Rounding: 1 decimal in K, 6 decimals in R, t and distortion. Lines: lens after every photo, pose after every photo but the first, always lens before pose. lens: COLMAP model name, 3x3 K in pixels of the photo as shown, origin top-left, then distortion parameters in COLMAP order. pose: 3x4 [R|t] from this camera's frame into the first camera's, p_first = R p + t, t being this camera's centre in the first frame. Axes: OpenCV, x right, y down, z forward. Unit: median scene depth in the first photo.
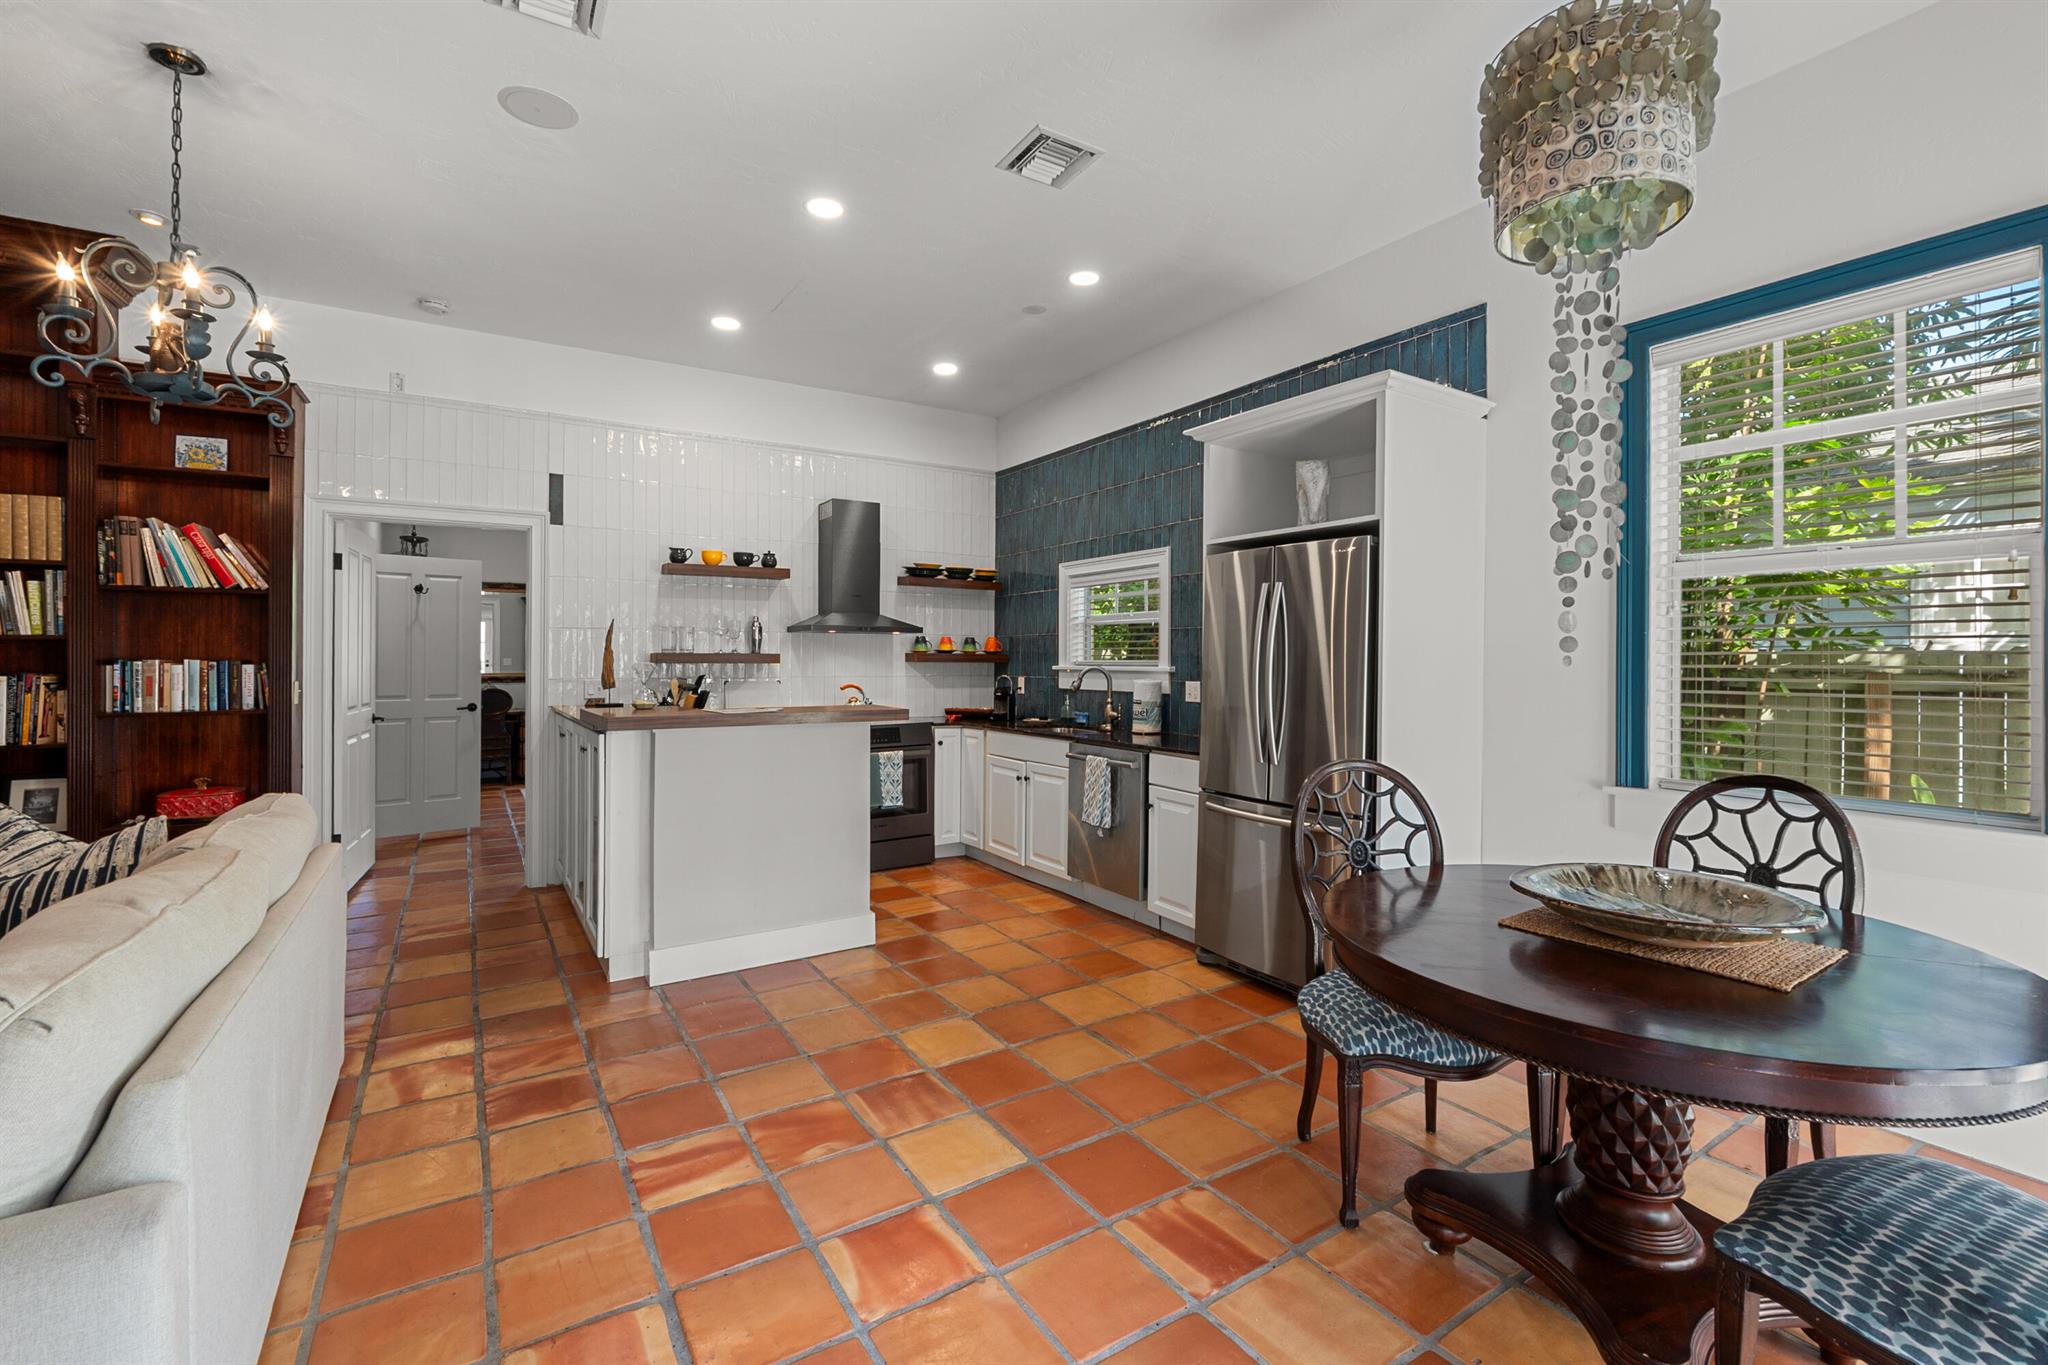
lens RADIAL K [[880.1, 0, 1011.3], [0, 880.1, 701.9], [0, 0, 1]] dist [0.000496, 0.000021]
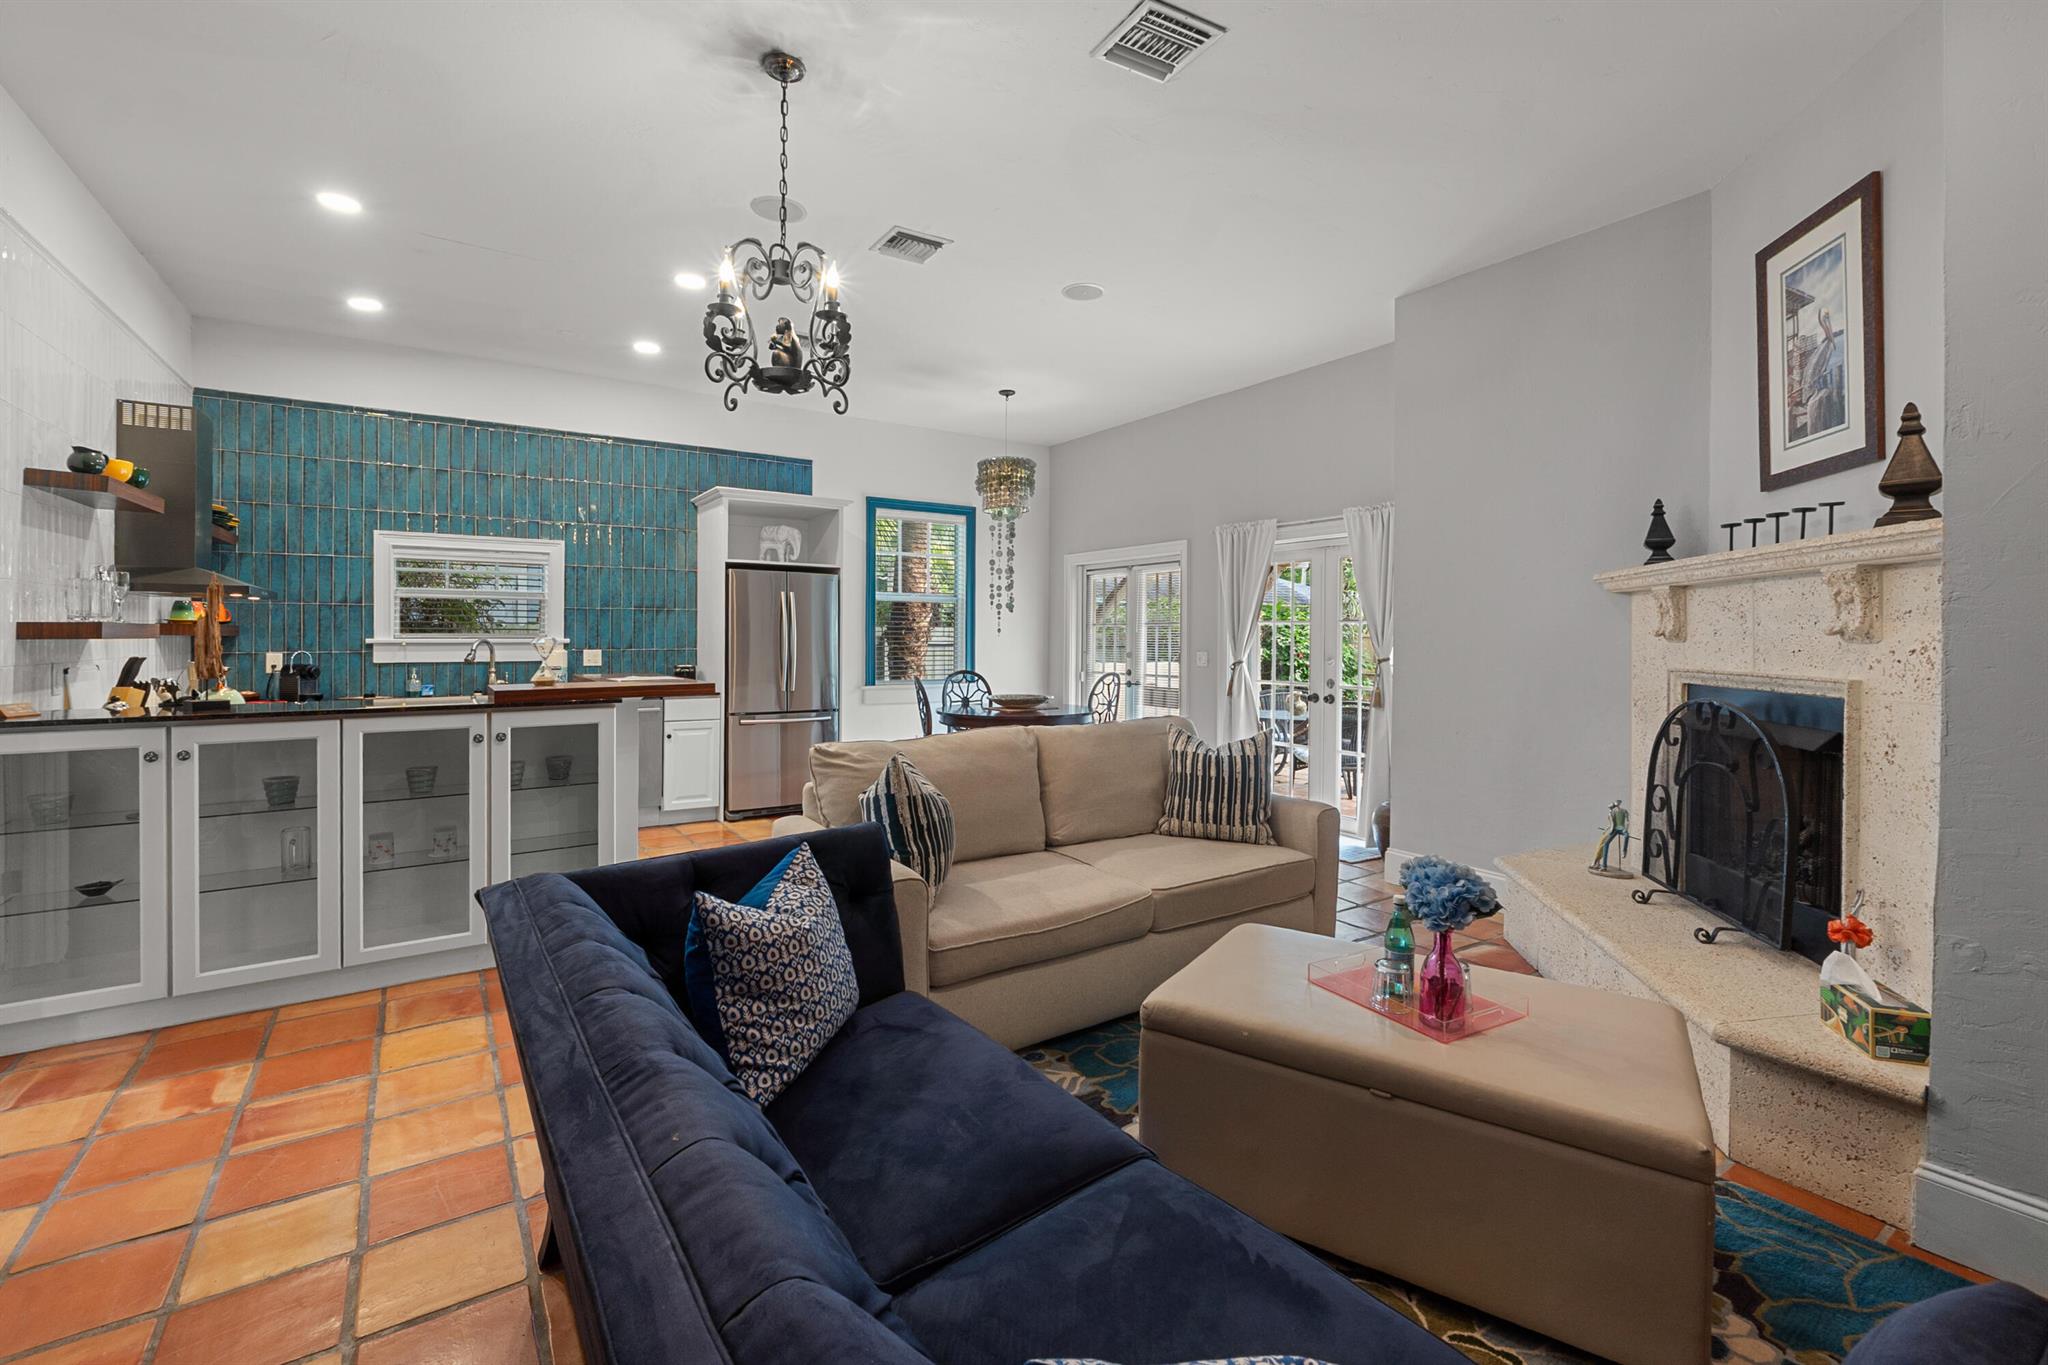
lens RADIAL K [[868.2, 0, 1011.8], [0, 868.2, 654.9], [0, 0, 1]] dist [-0.003572, -0.000225]
pose [[-0.033973, -0.033759, 0.998852, -1.126508], [0.039695, 0.998595, 0.035100, -0.037480], [-0.998634, 0.040842, -0.032585, 0.453993]]
